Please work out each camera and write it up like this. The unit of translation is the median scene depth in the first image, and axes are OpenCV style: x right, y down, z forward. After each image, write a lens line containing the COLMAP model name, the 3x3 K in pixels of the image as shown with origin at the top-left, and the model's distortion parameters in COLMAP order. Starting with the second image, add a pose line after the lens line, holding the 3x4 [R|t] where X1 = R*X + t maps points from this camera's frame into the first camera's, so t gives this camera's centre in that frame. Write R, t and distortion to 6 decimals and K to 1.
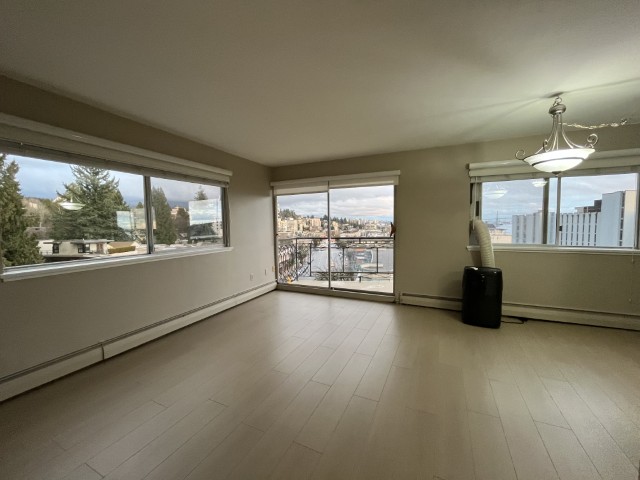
lens RADIAL K [[260.3, 0, 318.3], [0, 260.3, 239.7], [0, 0, 1]] dist [-0.003222, -0.000431]
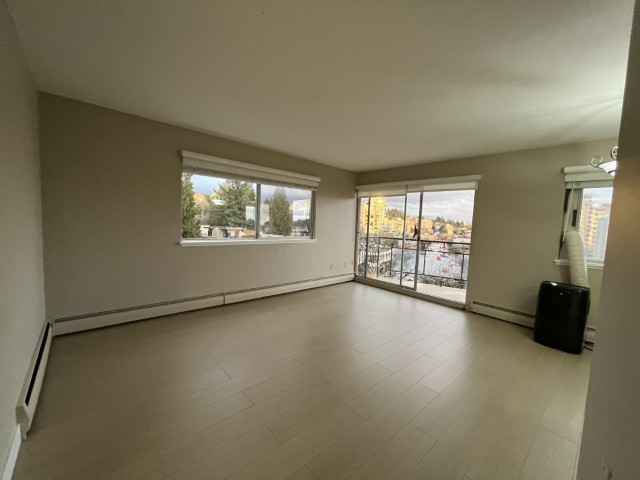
lens RADIAL K [[260.3, 0, 318.3], [0, 260.3, 239.7], [0, 0, 1]] dist [-0.003222, -0.000431]
pose [[0.918280, 0.081128, -0.387530, 0.160261], [-0.079180, 0.996639, 0.021021, 0.002309], [0.387933, 0.011382, 0.921617, -0.132993]]
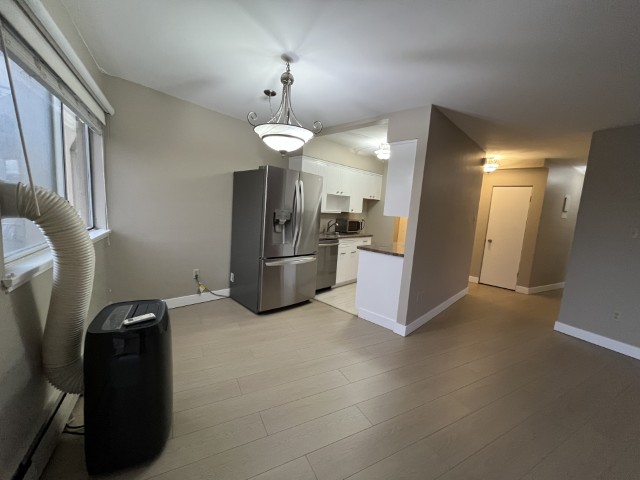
lens RADIAL K [[260.3, 0, 318.3], [0, 260.3, 239.7], [0, 0, 1]] dist [-0.003222, -0.000431]
pose [[-0.806631, -0.113720, 0.580013, 0.152918], [-0.022508, 0.986515, 0.162118, -0.063068], [-0.590627, 0.117714, -0.798313, 0.978669]]
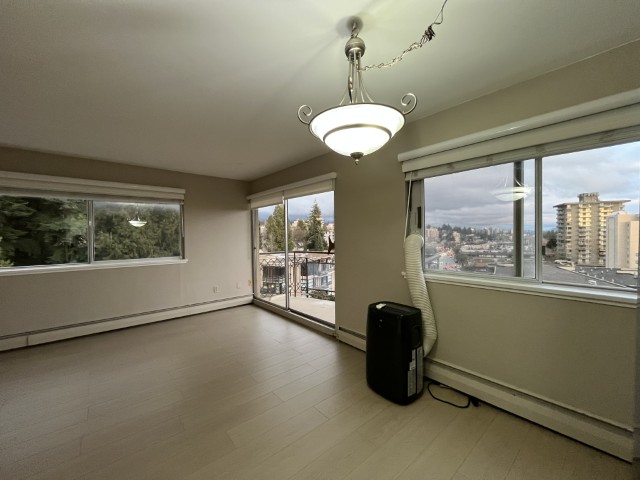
lens RADIAL K [[260.3, 0, 318.3], [0, 260.3, 239.7], [0, 0, 1]] dist [-0.003222, -0.000431]
pose [[0.910584, 0.007555, -0.413255, 0.627288], [-0.024011, 0.999111, -0.034642, -0.030218], [0.412626, 0.041467, 0.909956, 0.262257]]
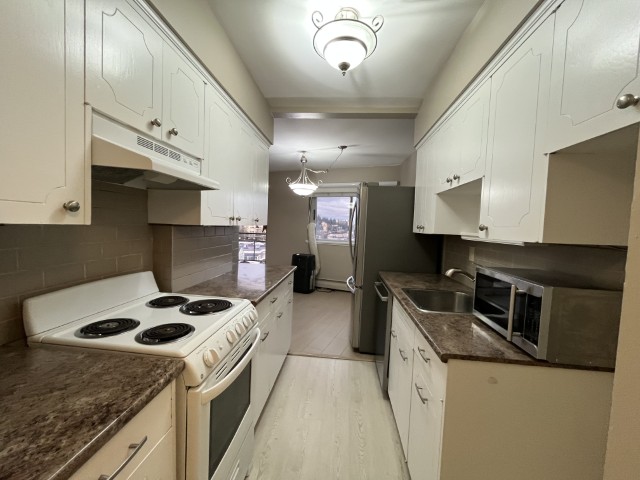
lens RADIAL K [[260.3, 0, 318.3], [0, 260.3, 239.7], [0, 0, 1]] dist [-0.003222, -0.000431]
pose [[0.998323, 0.040524, 0.041336, 0.557631], [-0.040546, 0.999178, -0.000319, 0.017500], [-0.041315, -0.001358, 0.999145, -0.434552]]
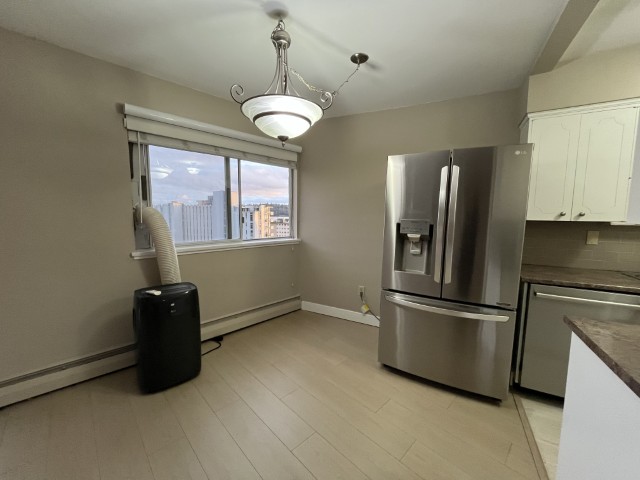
lens RADIAL K [[260.3, 0, 318.3], [0, 260.3, 239.7], [0, 0, 1]] dist [-0.003222, -0.000431]
pose [[0.349716, -0.081540, 0.933301, 0.176801], [0.041772, 0.996572, 0.071416, -0.025600], [-0.935924, 0.014011, 0.351923, 0.398168]]
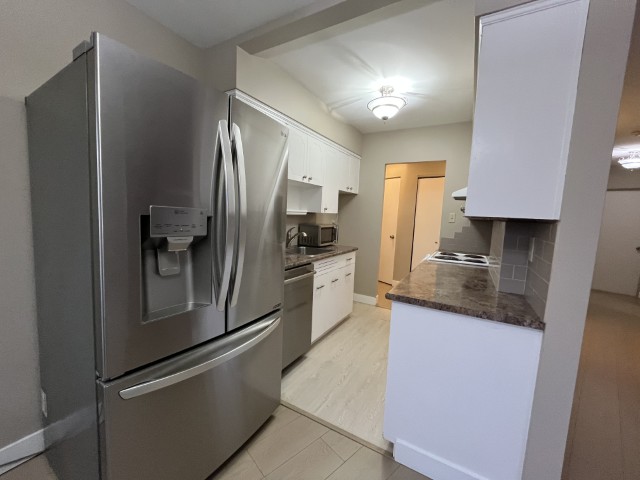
lens RADIAL K [[260.3, 0, 318.3], [0, 260.3, 239.7], [0, 0, 1]] dist [-0.003222, -0.000431]
pose [[-0.924813, -0.066400, 0.374582, 0.491279], [-0.010779, 0.988828, 0.148672, -0.028627], [-0.380269, 0.133456, -0.915197, 0.581108]]
